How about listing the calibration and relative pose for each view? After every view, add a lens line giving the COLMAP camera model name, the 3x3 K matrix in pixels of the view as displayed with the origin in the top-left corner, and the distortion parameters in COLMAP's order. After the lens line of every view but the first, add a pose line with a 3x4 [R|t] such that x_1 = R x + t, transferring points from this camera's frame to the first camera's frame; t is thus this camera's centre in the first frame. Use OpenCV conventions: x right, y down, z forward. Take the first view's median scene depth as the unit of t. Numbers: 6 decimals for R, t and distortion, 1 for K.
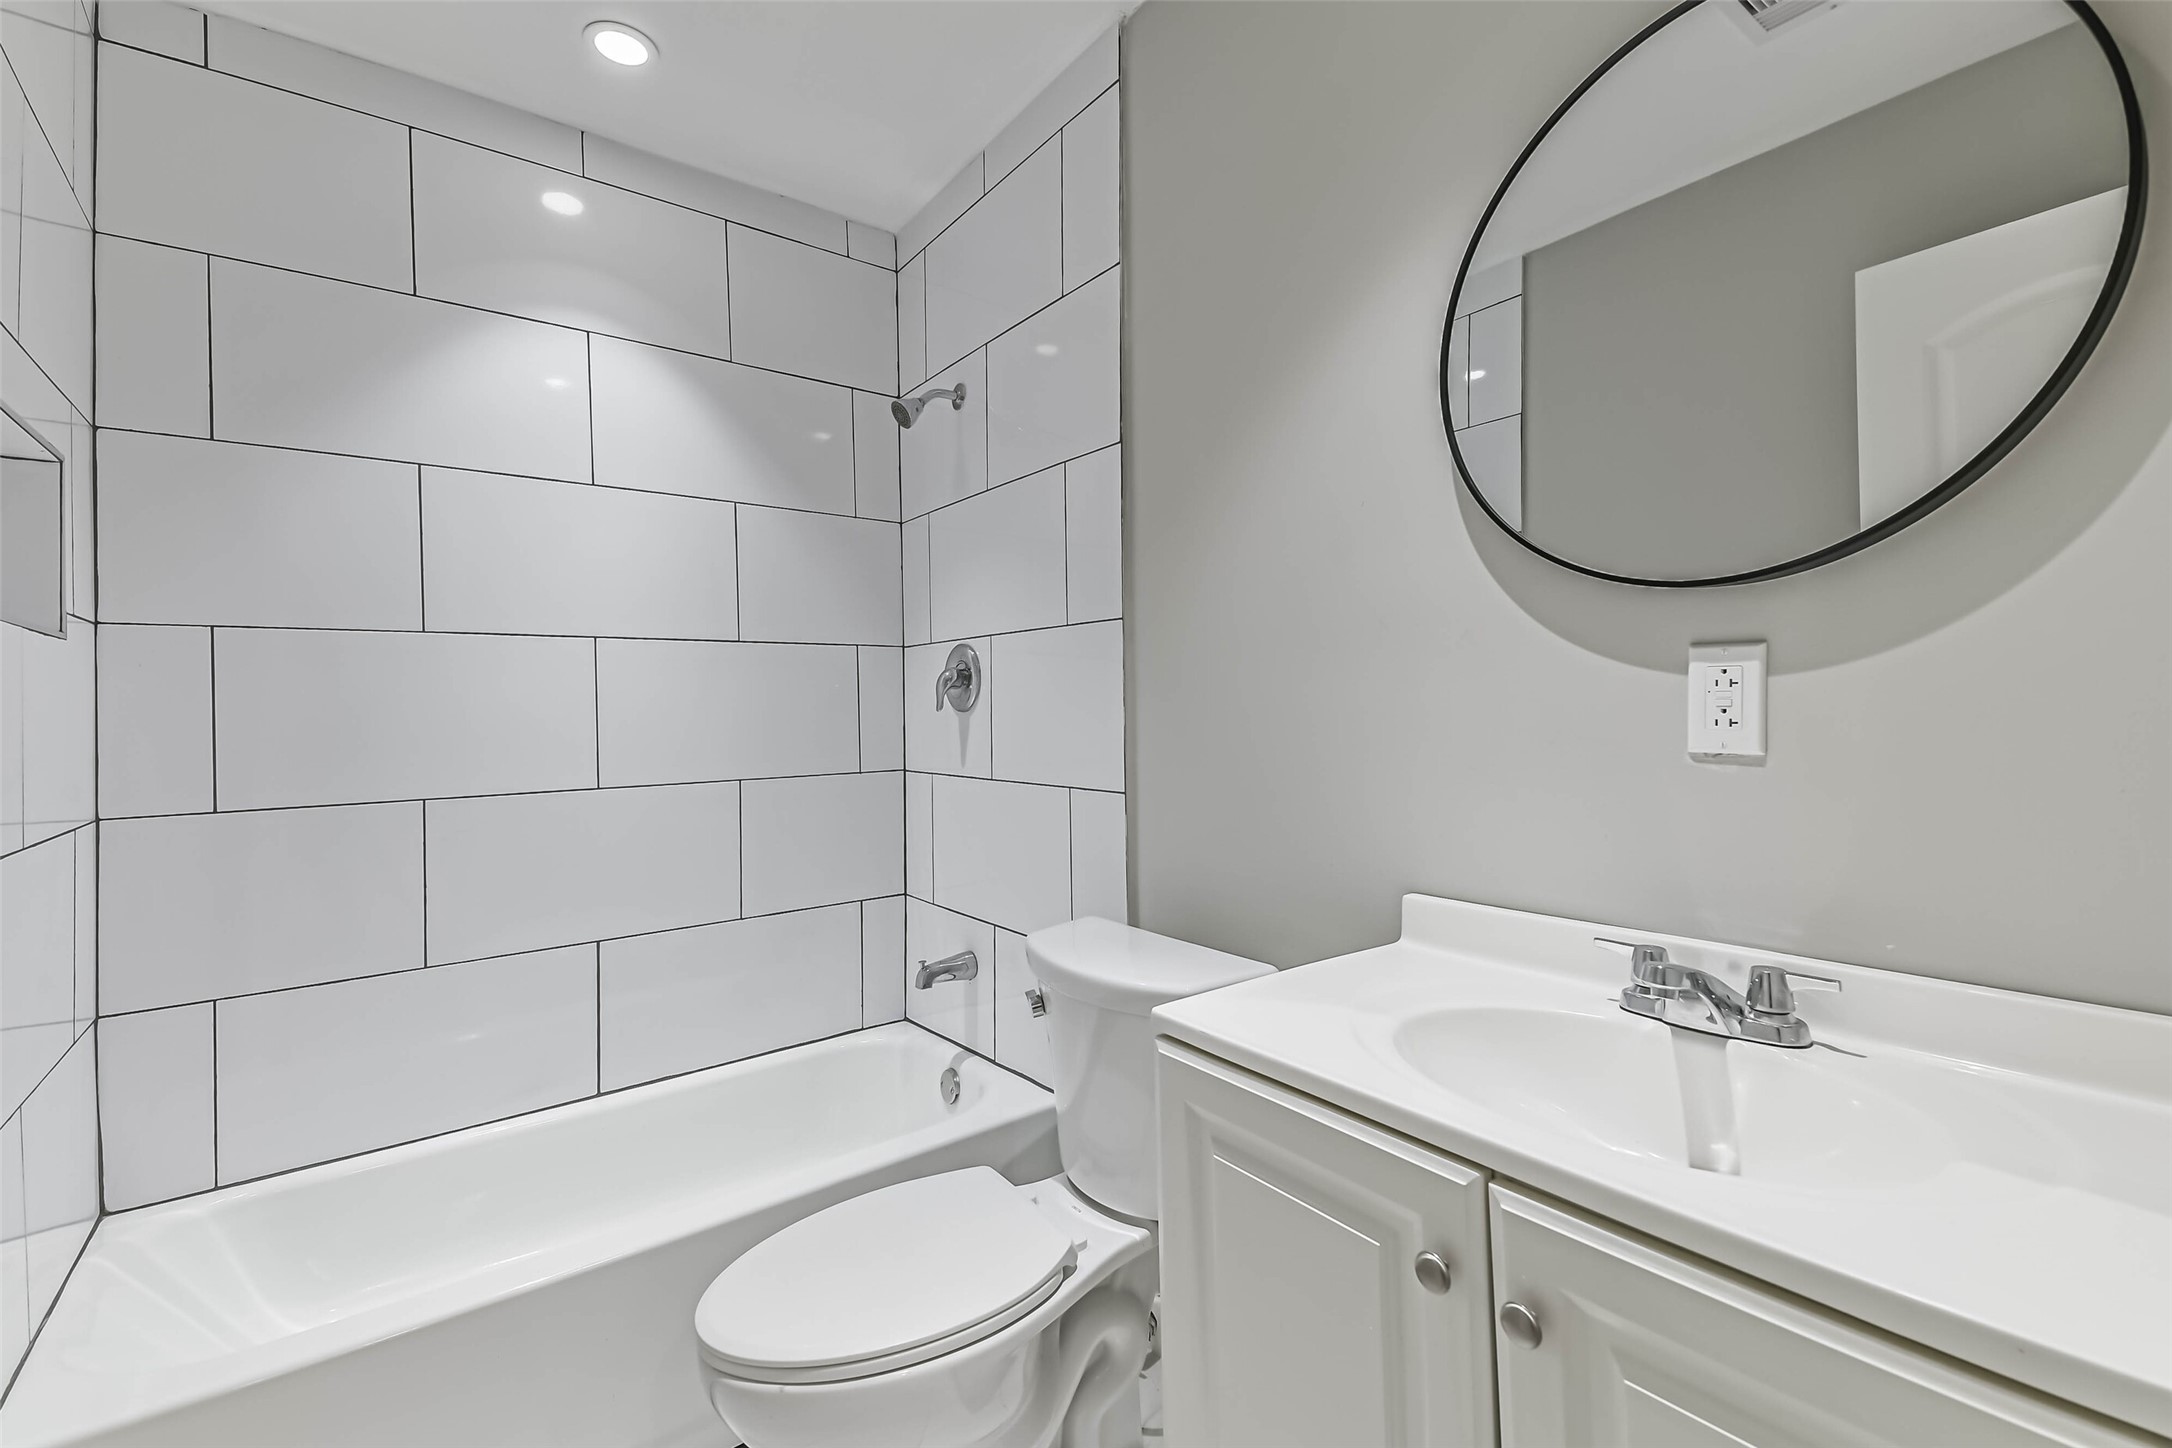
lens RADIAL K [[933.7, 0, 1093.1], [0, 933.7, 715.3], [0, 0, 1]] dist [0.050966, -0.018418]
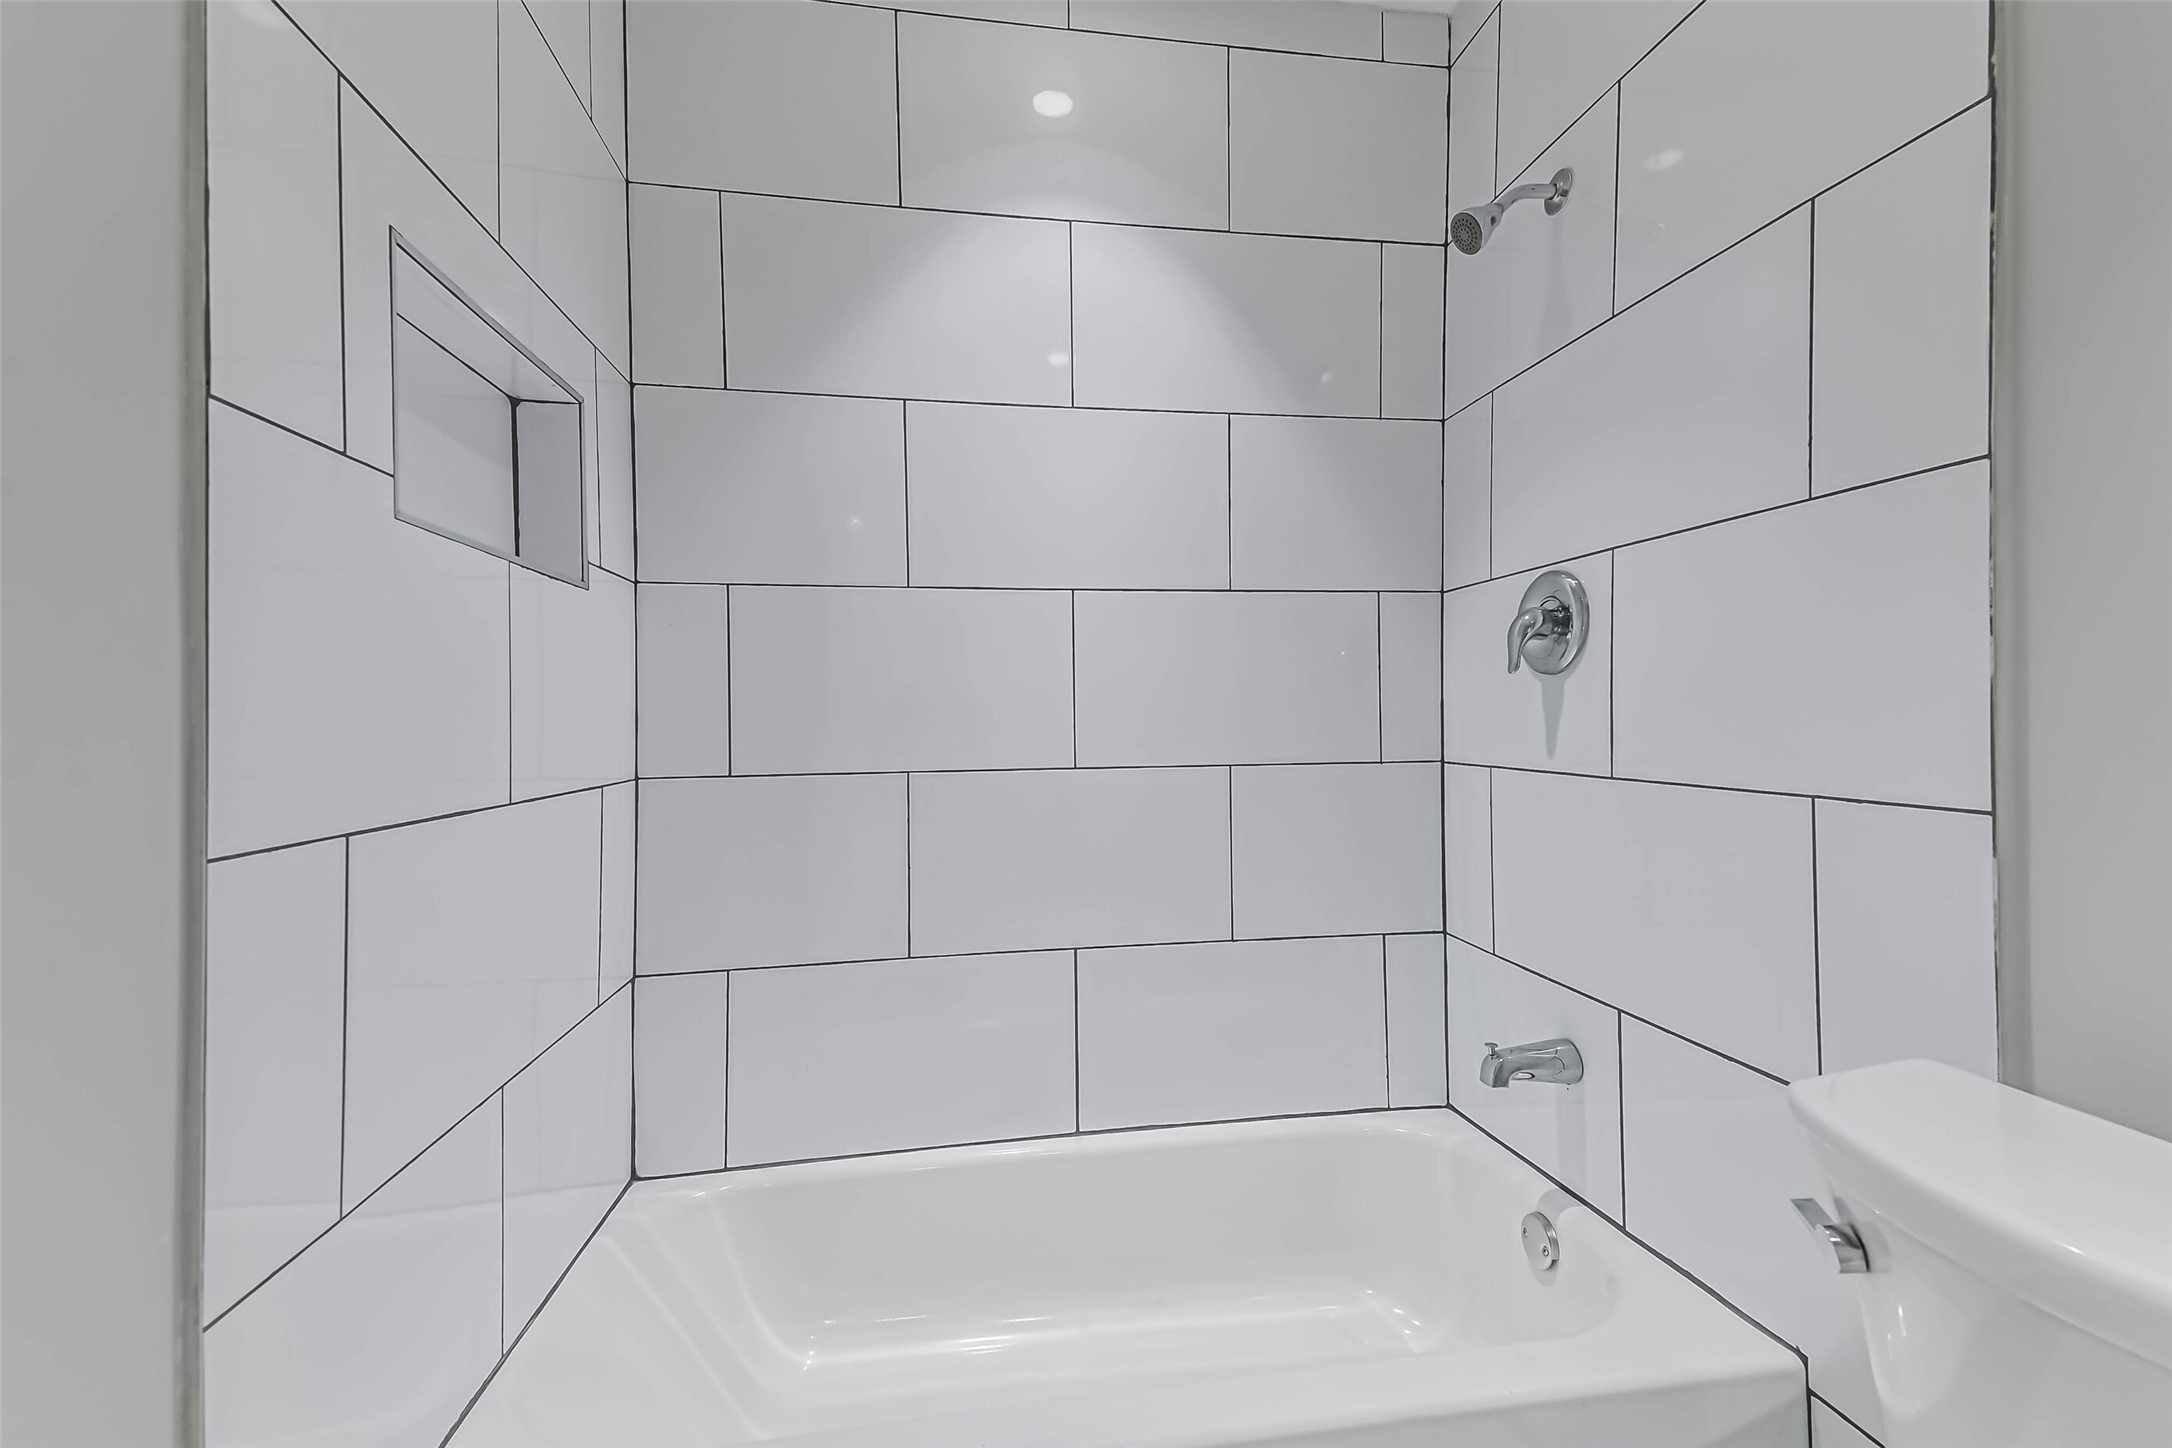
lens RADIAL K [[933.7, 0, 1068.8], [0, 933.7, 715.4], [0, 0, 1]] dist [0.050966, -0.018418]
pose [[0.868728, 0.005066, -0.495263, -0.109014], [-0.004858, 0.999987, 0.001708, 0.026916], [0.495265, 0.000922, 0.868742, 0.257350]]
